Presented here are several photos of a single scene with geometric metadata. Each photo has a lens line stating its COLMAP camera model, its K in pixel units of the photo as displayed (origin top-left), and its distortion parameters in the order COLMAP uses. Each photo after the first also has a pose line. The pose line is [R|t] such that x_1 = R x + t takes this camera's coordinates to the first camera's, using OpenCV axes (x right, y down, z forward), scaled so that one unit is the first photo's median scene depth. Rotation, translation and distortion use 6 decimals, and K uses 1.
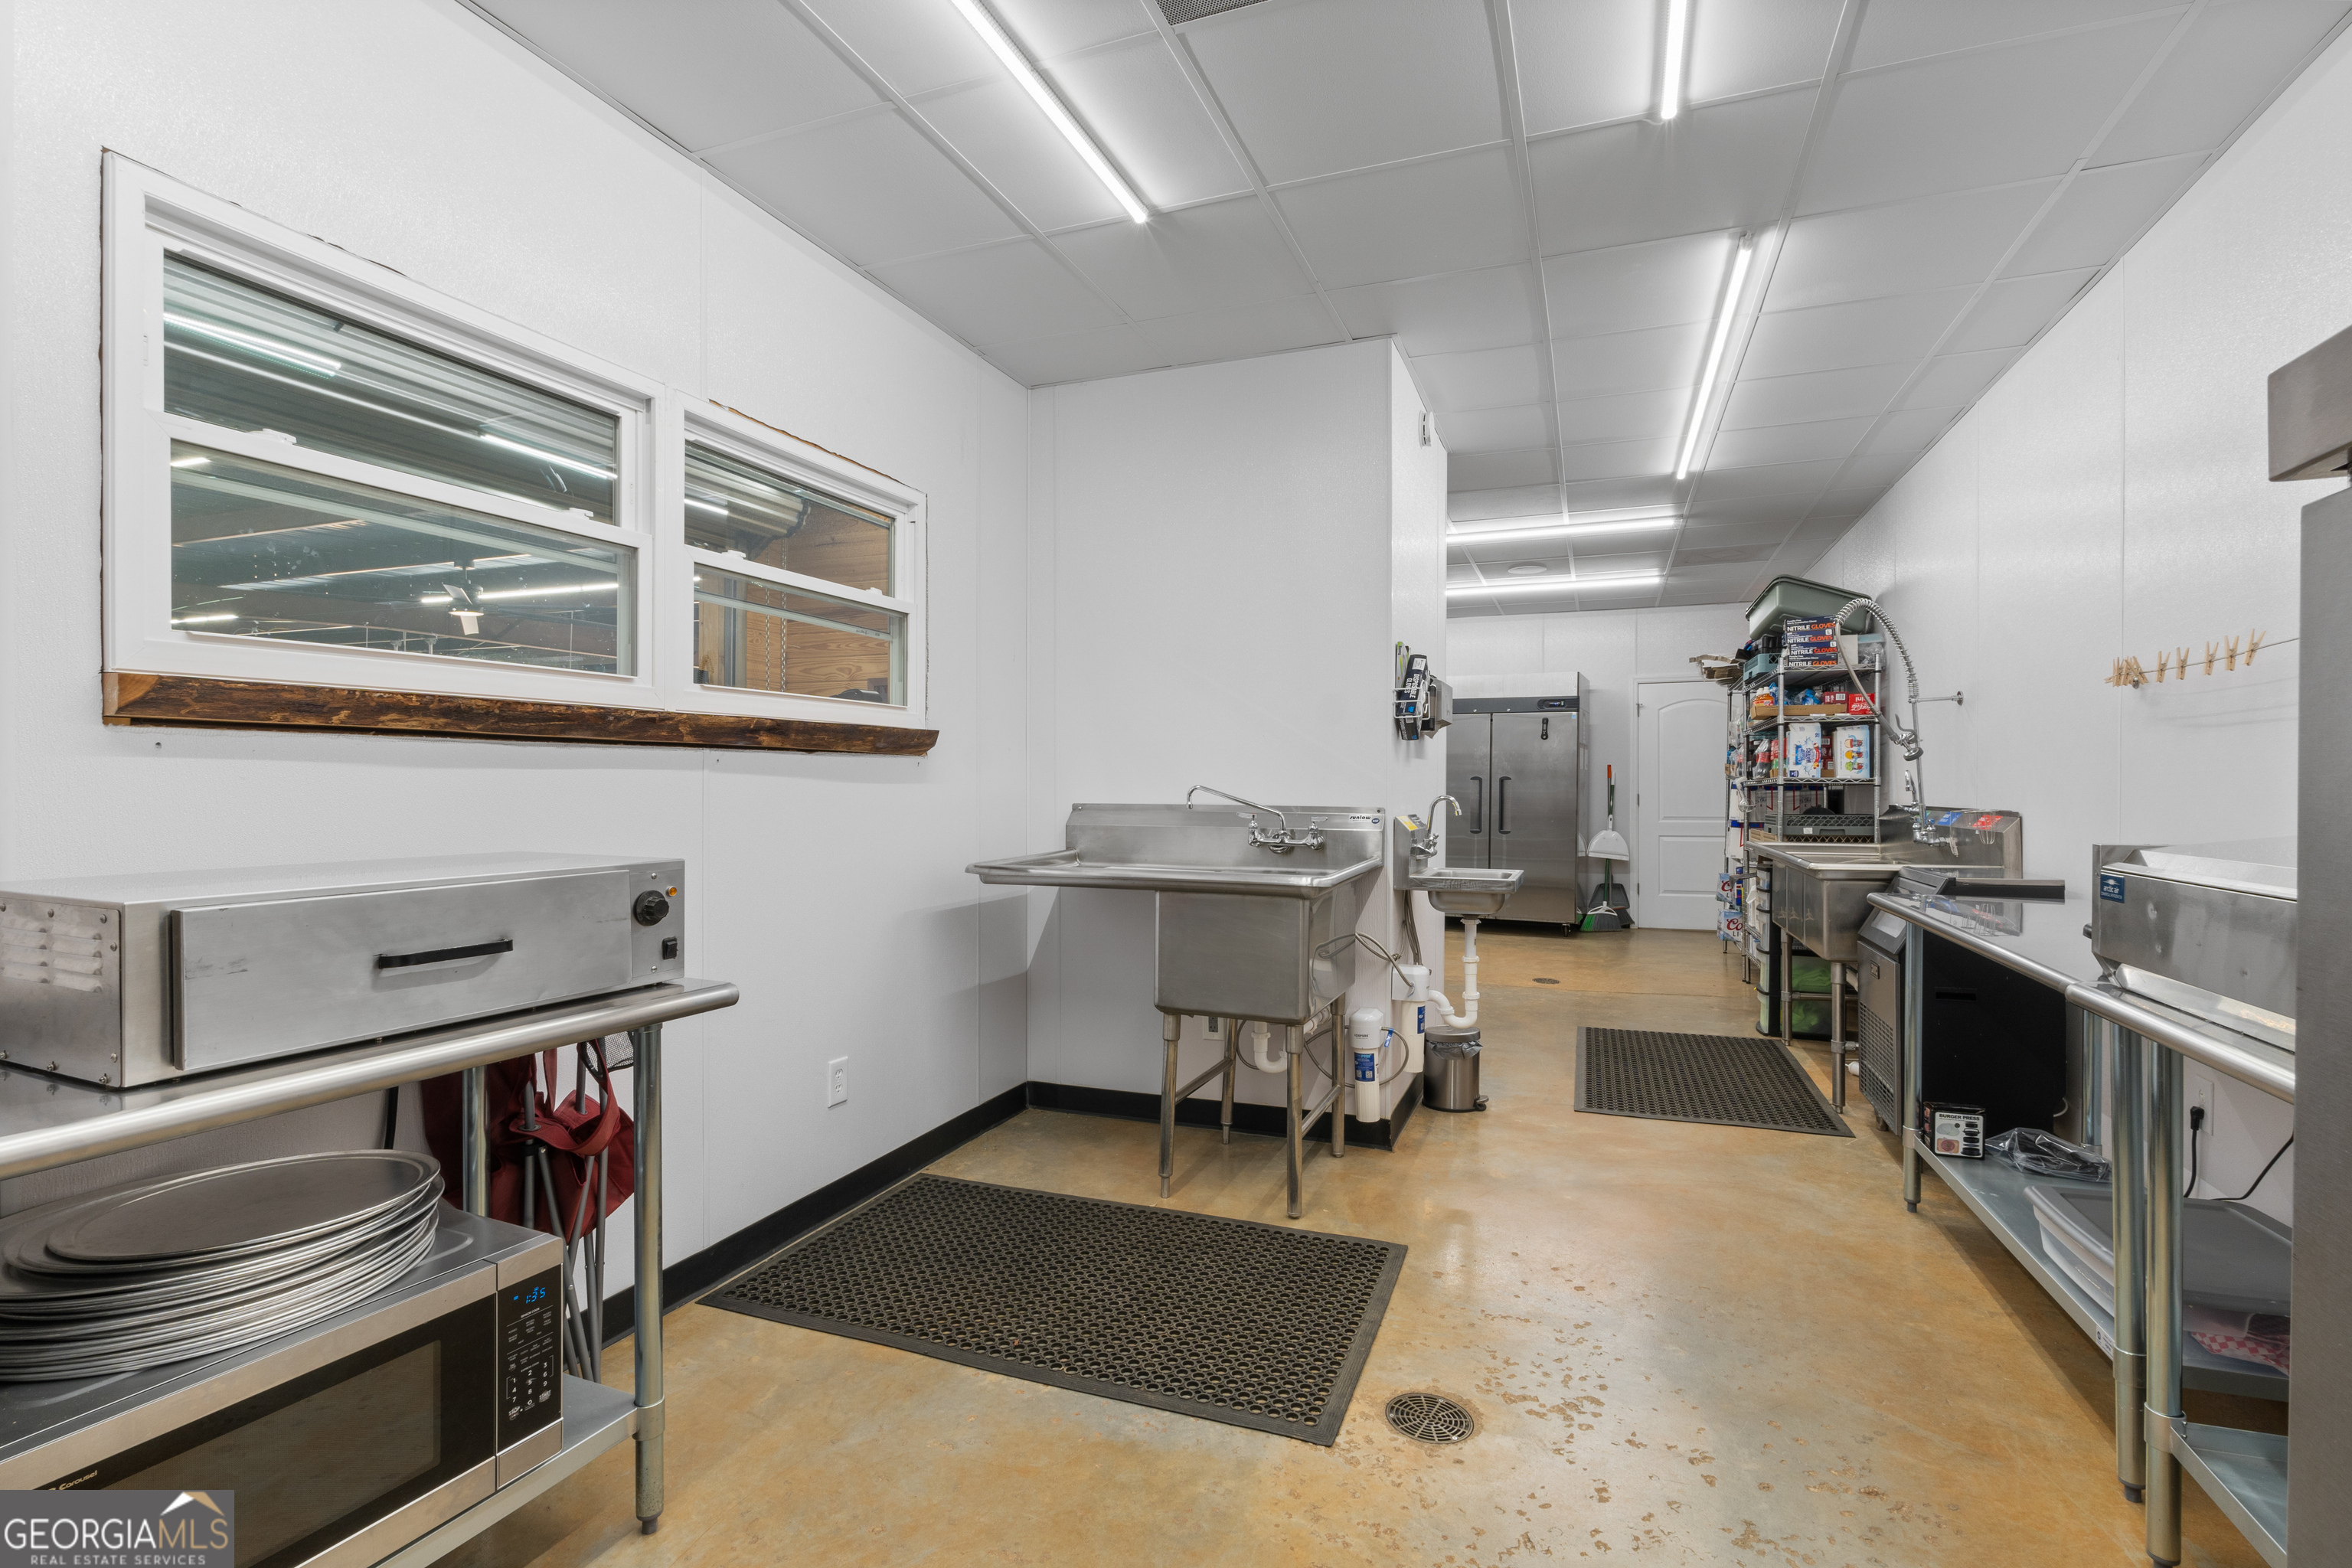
lens RADIAL K [[1093.4, 0, 1182.1], [0, 1093.4, 790.1], [0, 0, 1]] dist [-0.001122, -0.000221]
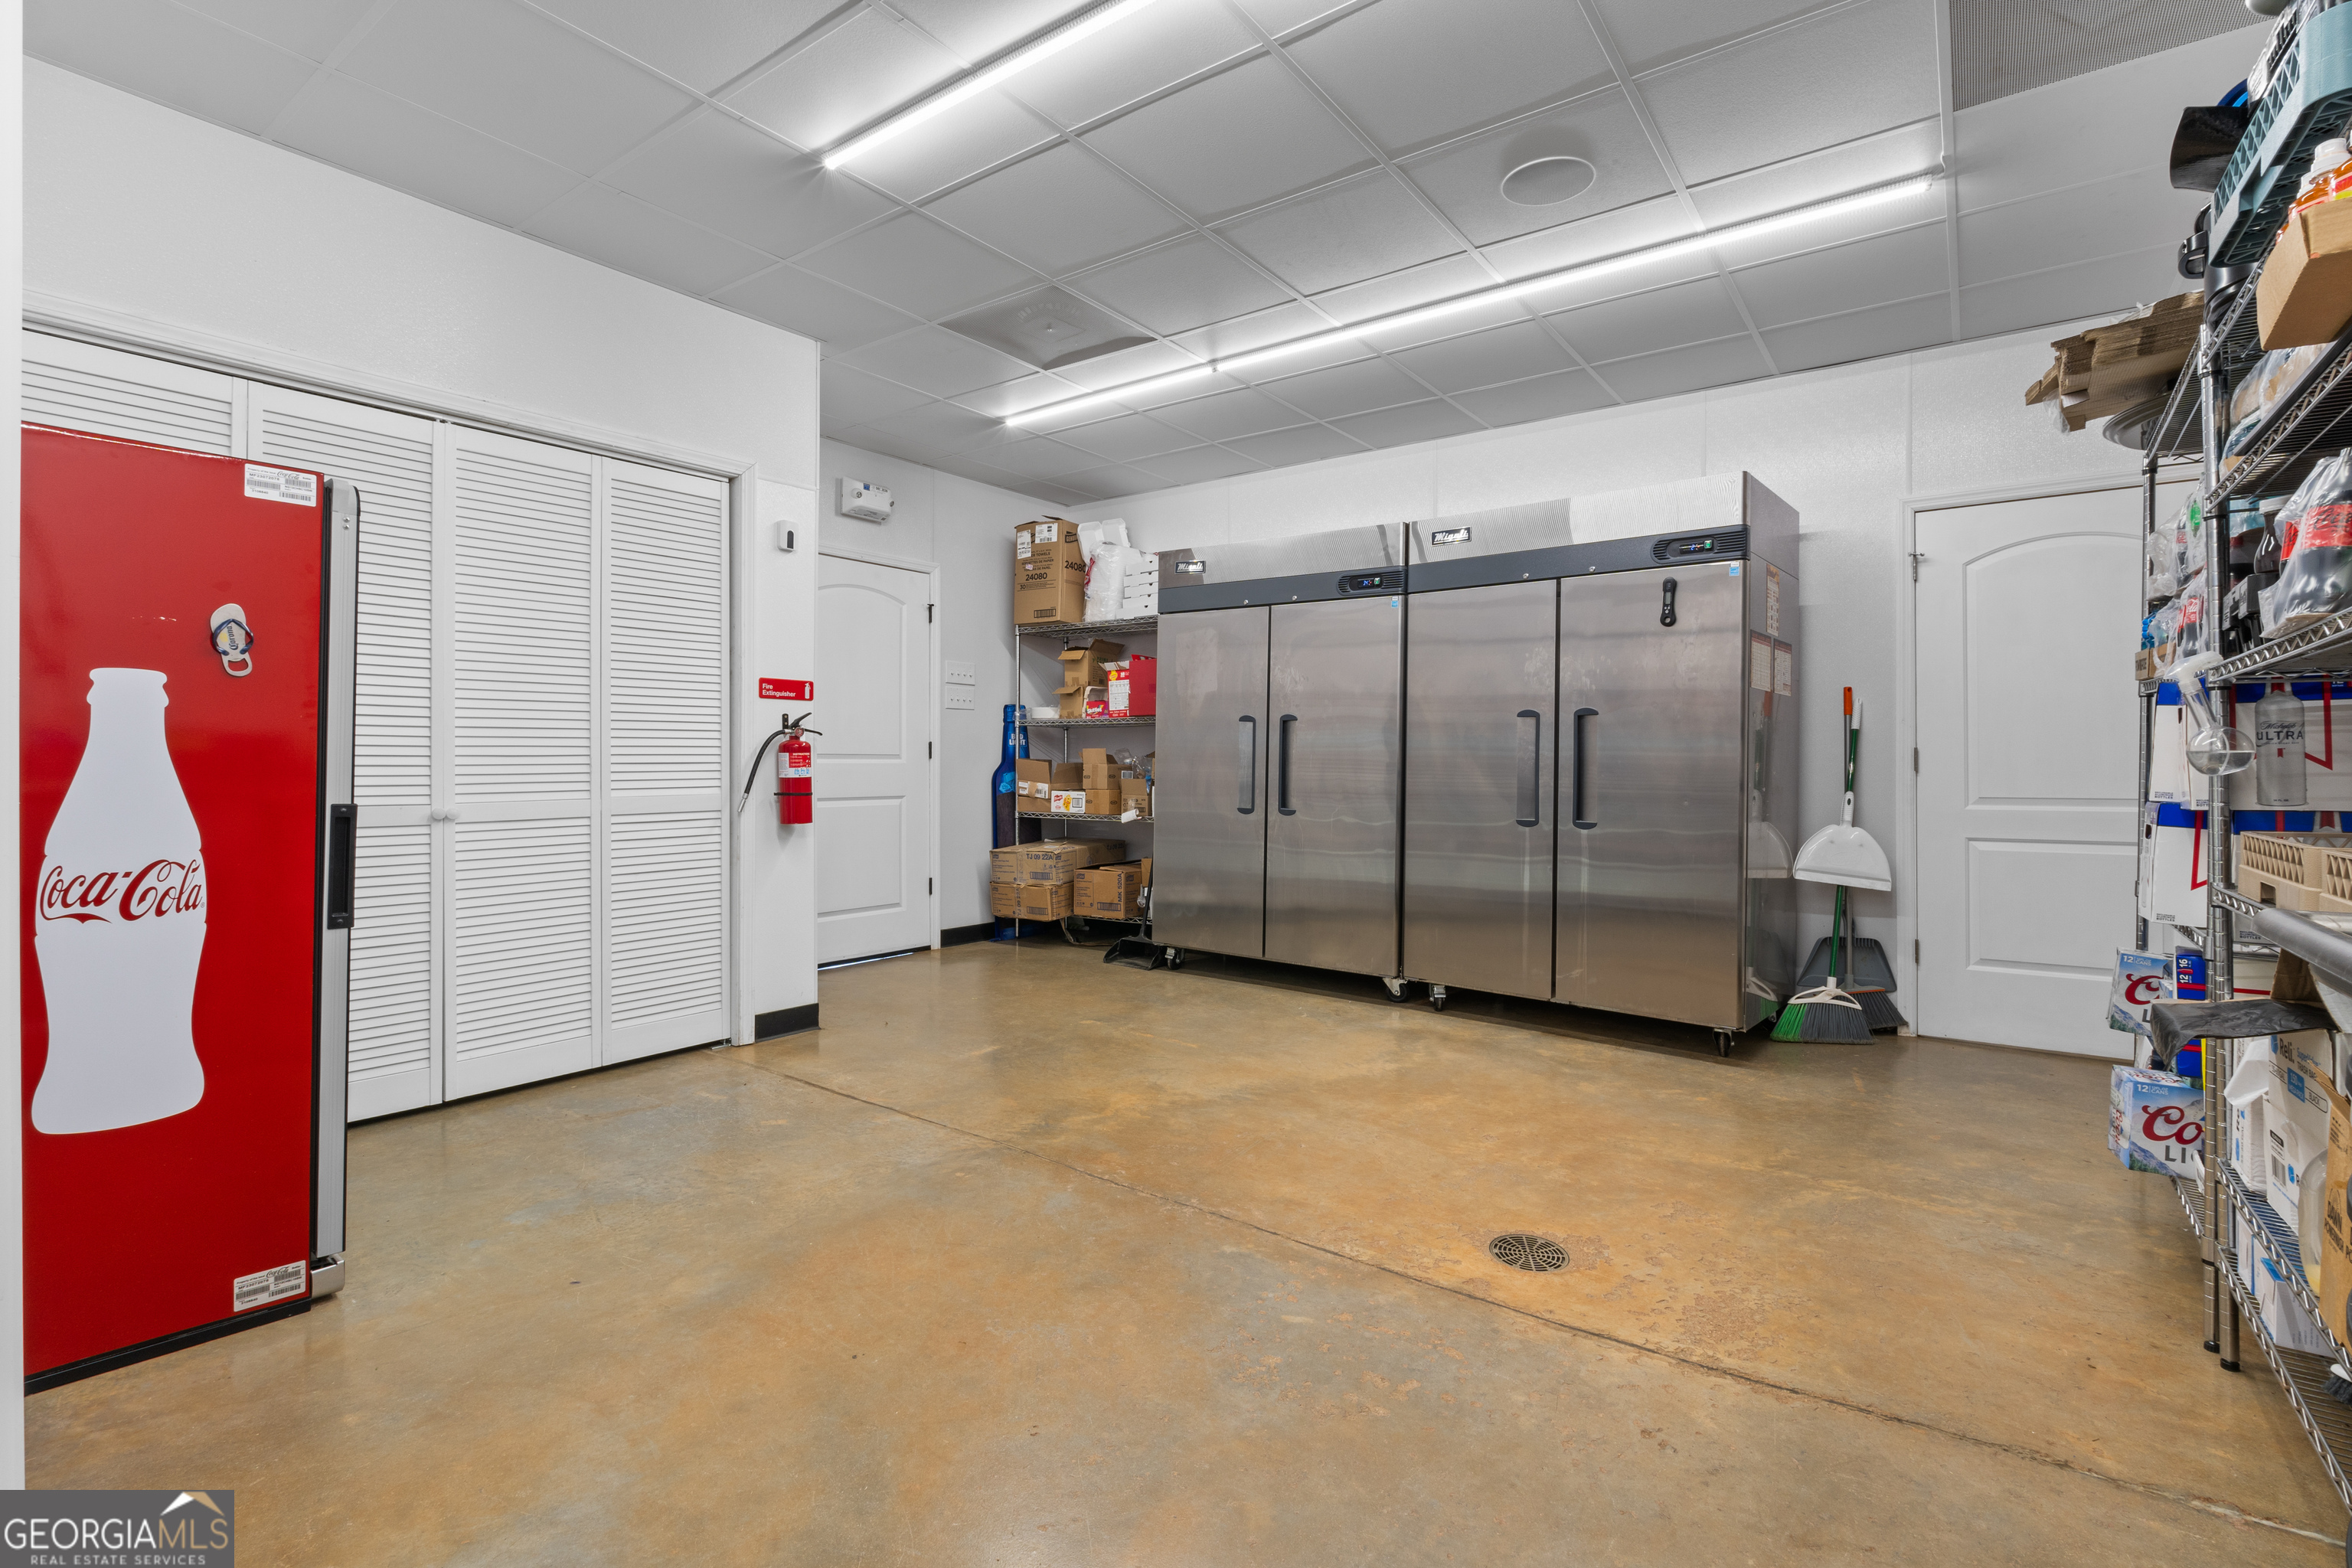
lens RADIAL K [[1093.4, 0, 1169.5], [0, 1093.4, 761.8], [0, 0, 1]] dist [-0.001122, -0.000221]
pose [[0.964115, -0.000187, -0.265484, 0.249893], [-0.002209, 0.999960, -0.008724, 0.015331], [0.265475, 0.008997, 0.964076, 0.498306]]
